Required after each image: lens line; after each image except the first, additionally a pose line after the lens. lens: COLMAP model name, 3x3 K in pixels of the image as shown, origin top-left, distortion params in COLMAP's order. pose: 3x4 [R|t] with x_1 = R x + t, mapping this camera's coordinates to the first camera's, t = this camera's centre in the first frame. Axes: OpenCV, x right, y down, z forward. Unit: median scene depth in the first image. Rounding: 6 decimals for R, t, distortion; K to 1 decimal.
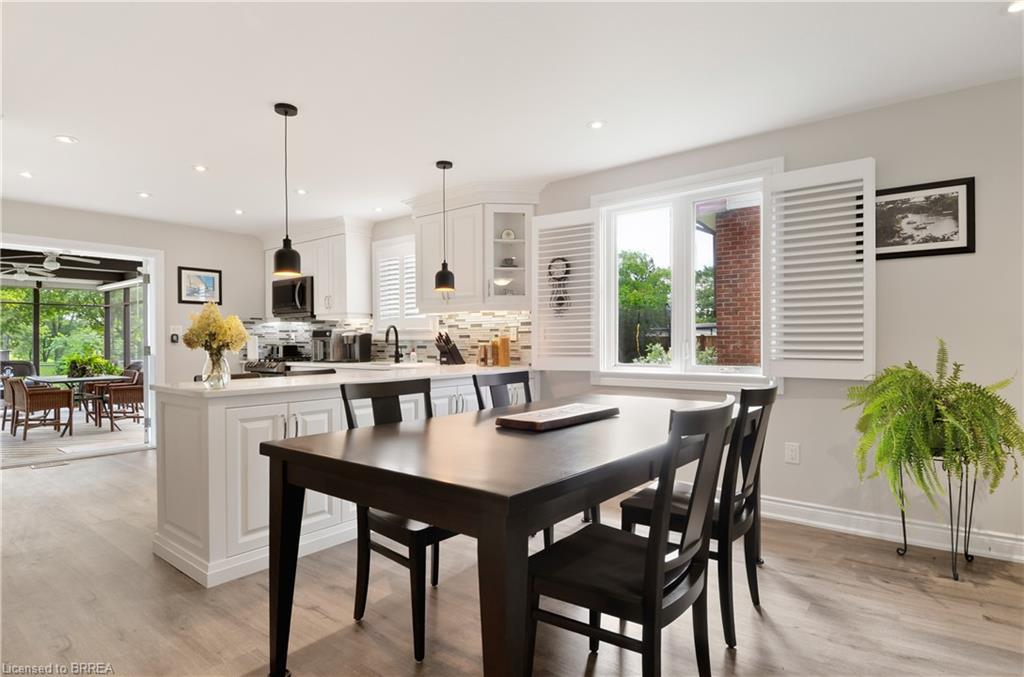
lens RADIAL K [[533.2, 0, 514.0], [0, 533.2, 345.7], [0, 0, 1]] dist [0.033947, -0.045826]
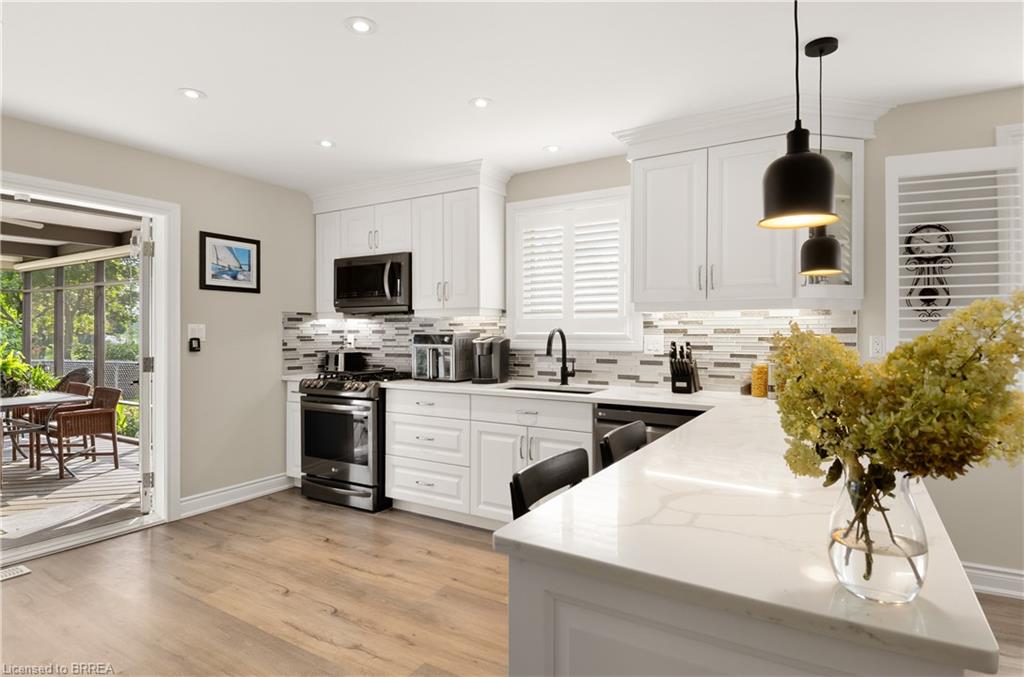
lens RADIAL K [[537.0, 0, 507.9], [0, 537.0, 336.4], [0, 0, 1]] dist [0.032220, -0.040223]
pose [[0.992478, 0.005217, 0.122309, -0.350709], [-0.005071, 0.999986, -0.001504, -0.024801], [-0.122315, 0.000873, 0.992491, 0.329717]]
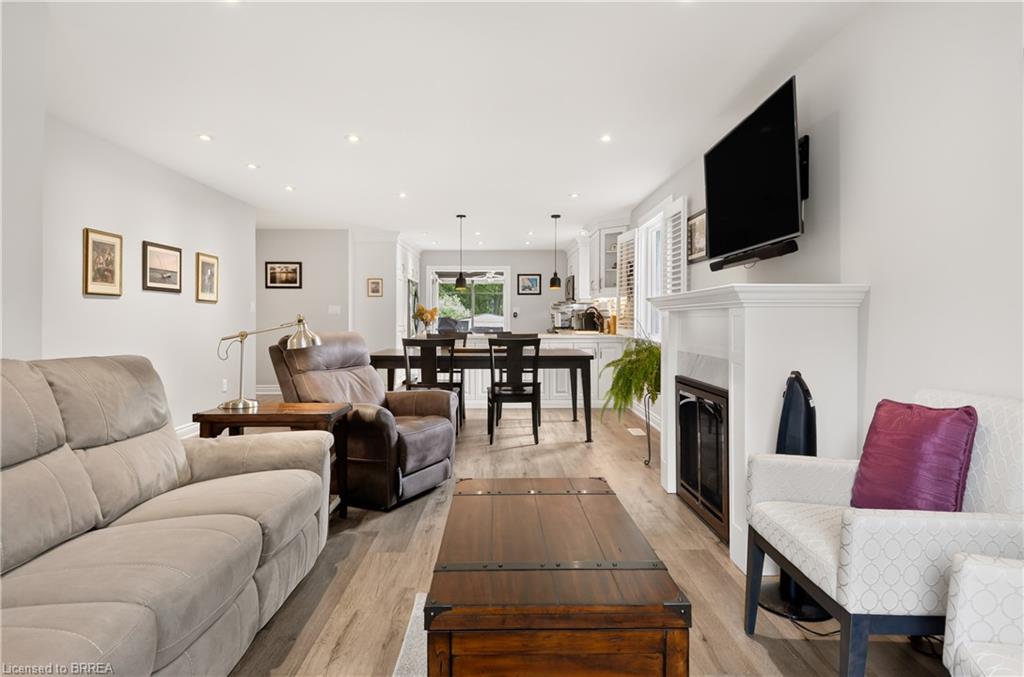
lens RADIAL K [[555.6, 0, 512.0], [0, 555.6, 338.5], [0, 0, 1]] dist [0.000327, -0.015536]
pose [[0.629072, 0.034628, -0.776576, 0.804183], [-0.006968, 0.999218, 0.038910, -0.007186], [0.777316, -0.019066, 0.628821, -0.168839]]
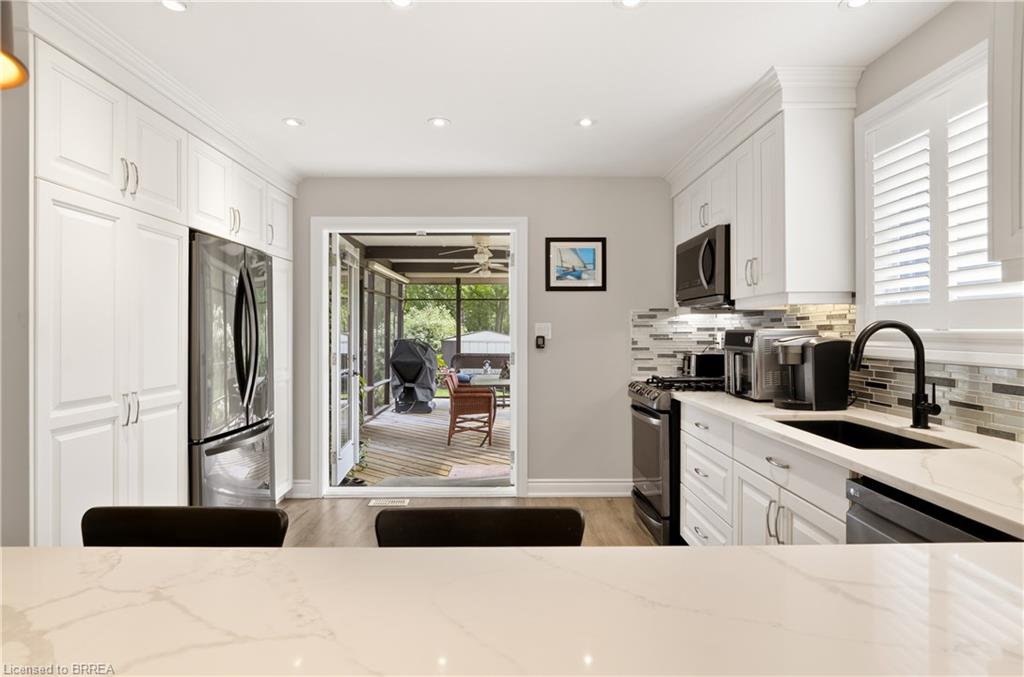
lens RADIAL K [[555.6, 0, 512.0], [0, 555.6, 338.5], [0, 0, 1]] dist [0.000327, -0.015536]
pose [[0.622621, 0.013625, -0.782405, -0.096218], [-0.005922, 0.999902, 0.012699, -0.027785], [0.782501, -0.003273, 0.622641, 0.534053]]
